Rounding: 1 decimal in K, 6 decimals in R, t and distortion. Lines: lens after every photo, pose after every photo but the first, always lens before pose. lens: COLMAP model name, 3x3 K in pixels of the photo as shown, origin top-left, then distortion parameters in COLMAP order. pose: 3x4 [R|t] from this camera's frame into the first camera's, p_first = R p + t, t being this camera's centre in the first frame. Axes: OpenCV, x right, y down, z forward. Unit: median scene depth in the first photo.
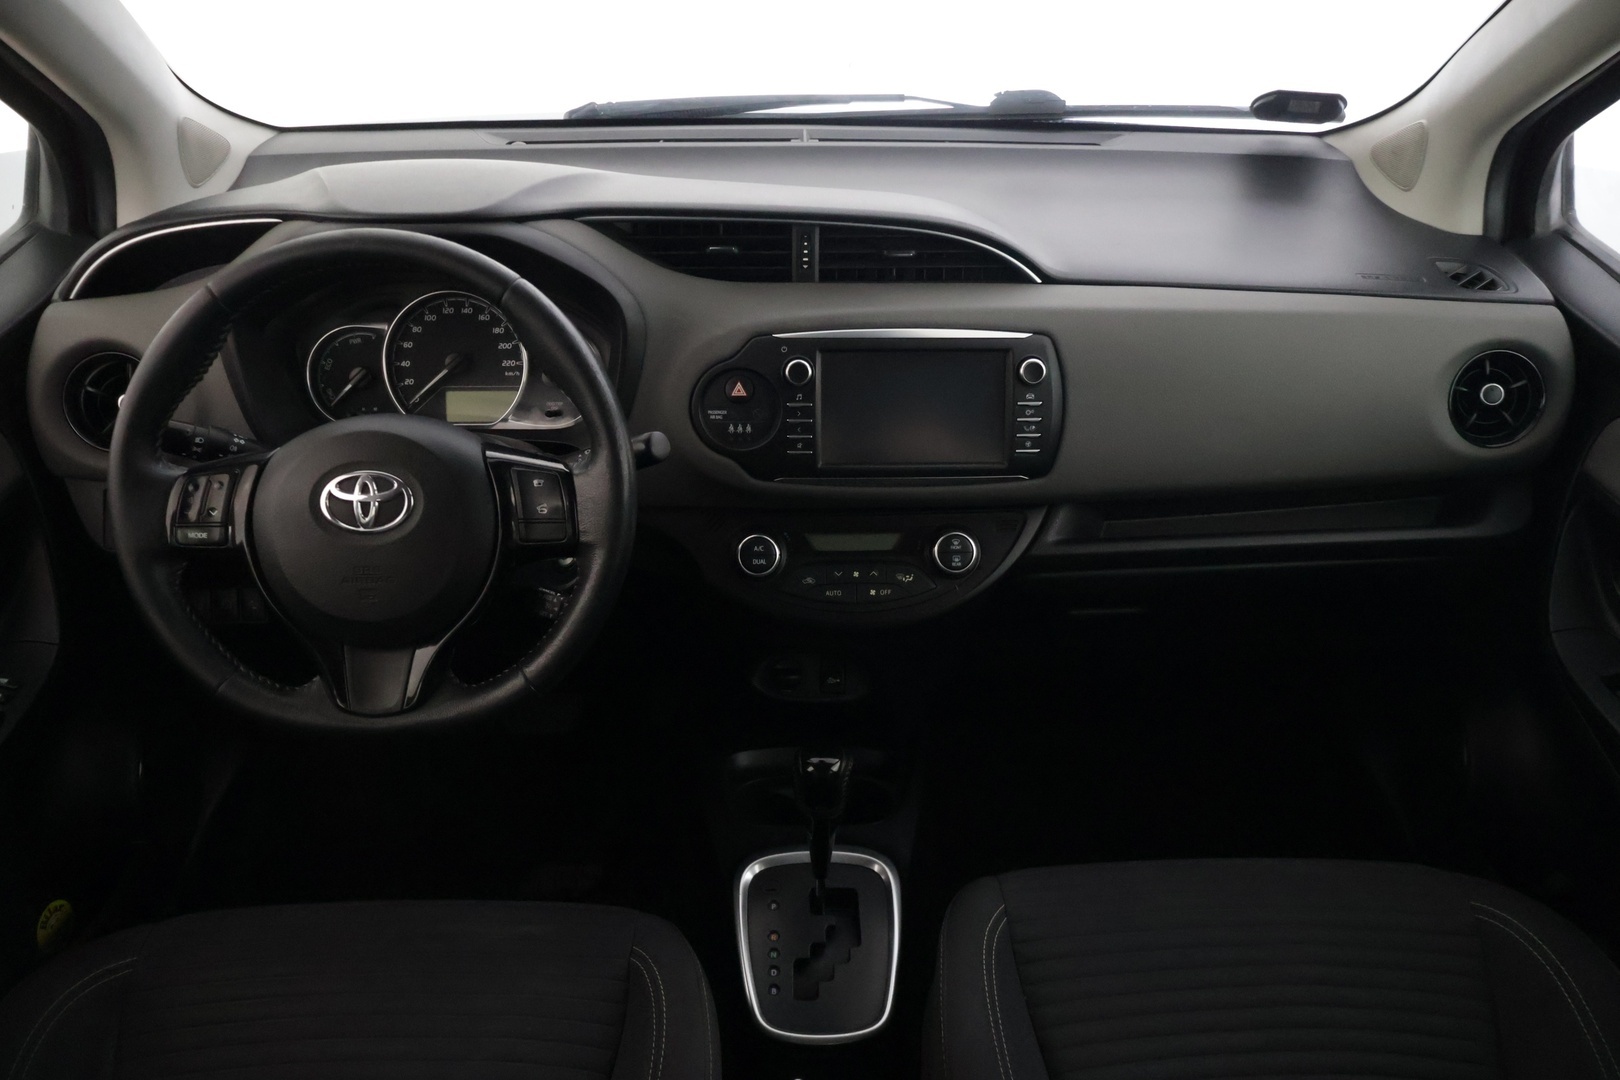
lens RADIAL K [[1355.8, 0, 797.6], [0, 1355.8, 534.0], [0, 0, 1]] dist [-0.007072, -0.004433]
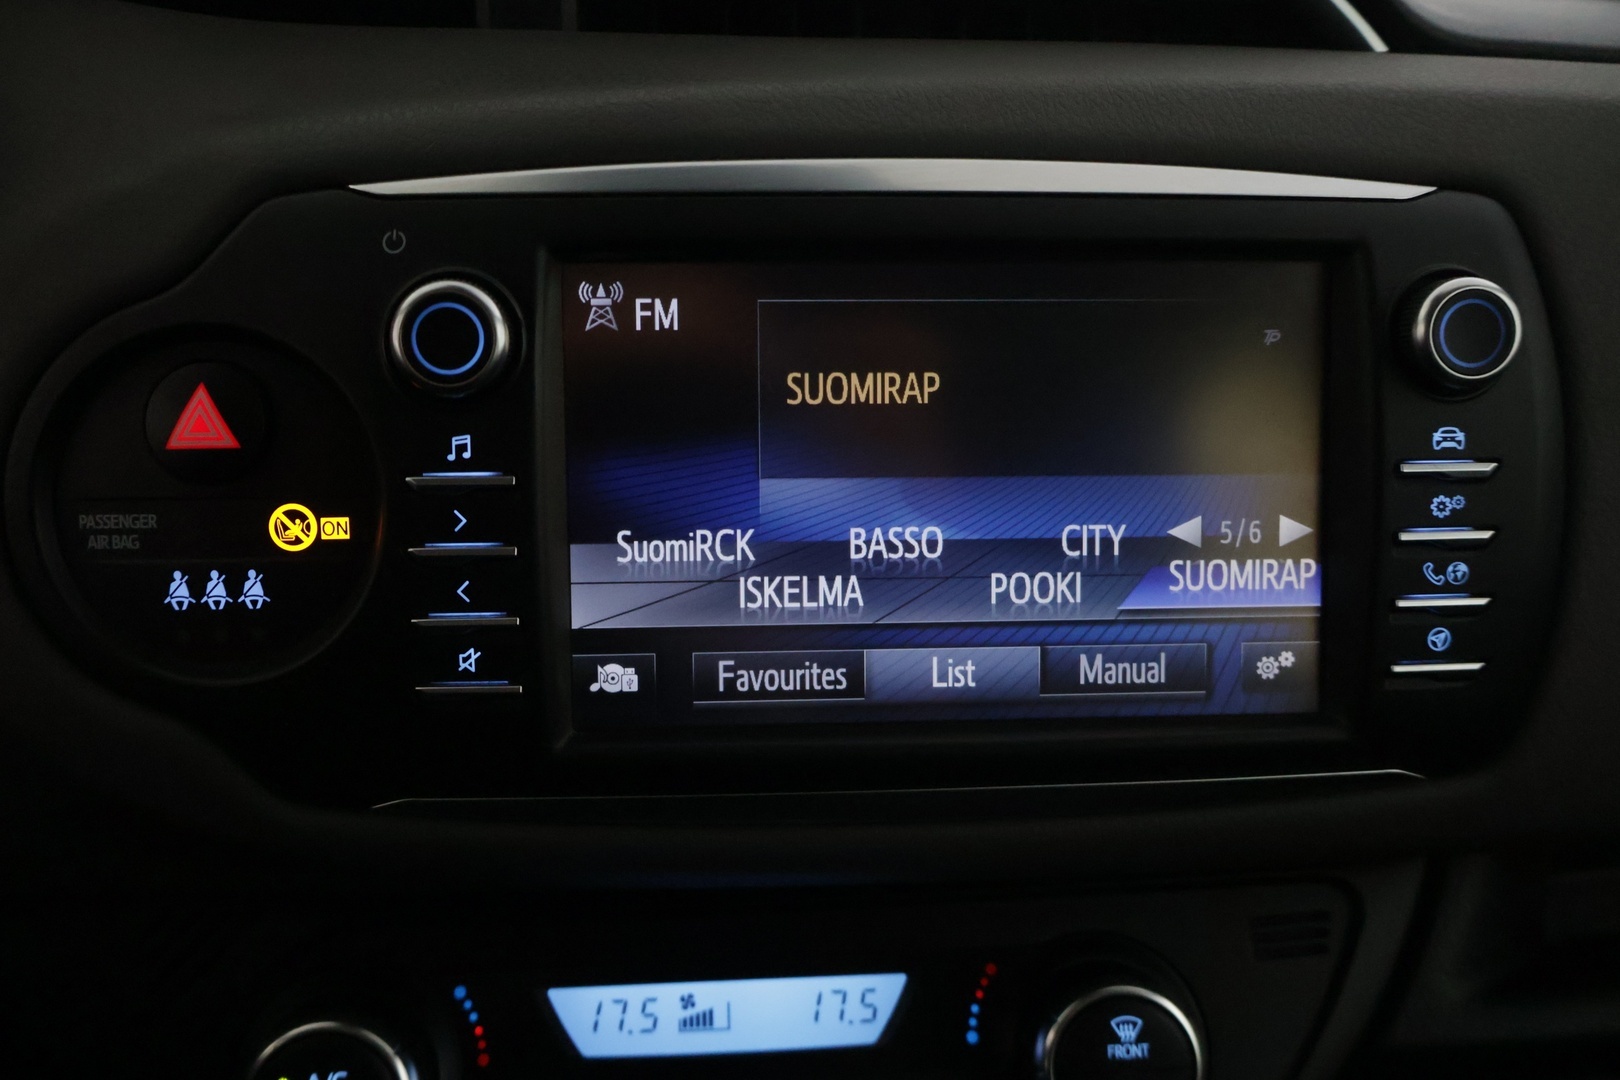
lens RADIAL K [[1455.0, 0, 802.0], [0, 1455.0, 548.6], [0, 0, 1]] dist [0.001465, 0.023695]
pose [[0.998767, -0.011569, 0.048279, 0.044860], [0.016703, 0.994083, -0.107332, -0.055004], [-0.046751, 0.108006, 0.993050, 0.728658]]
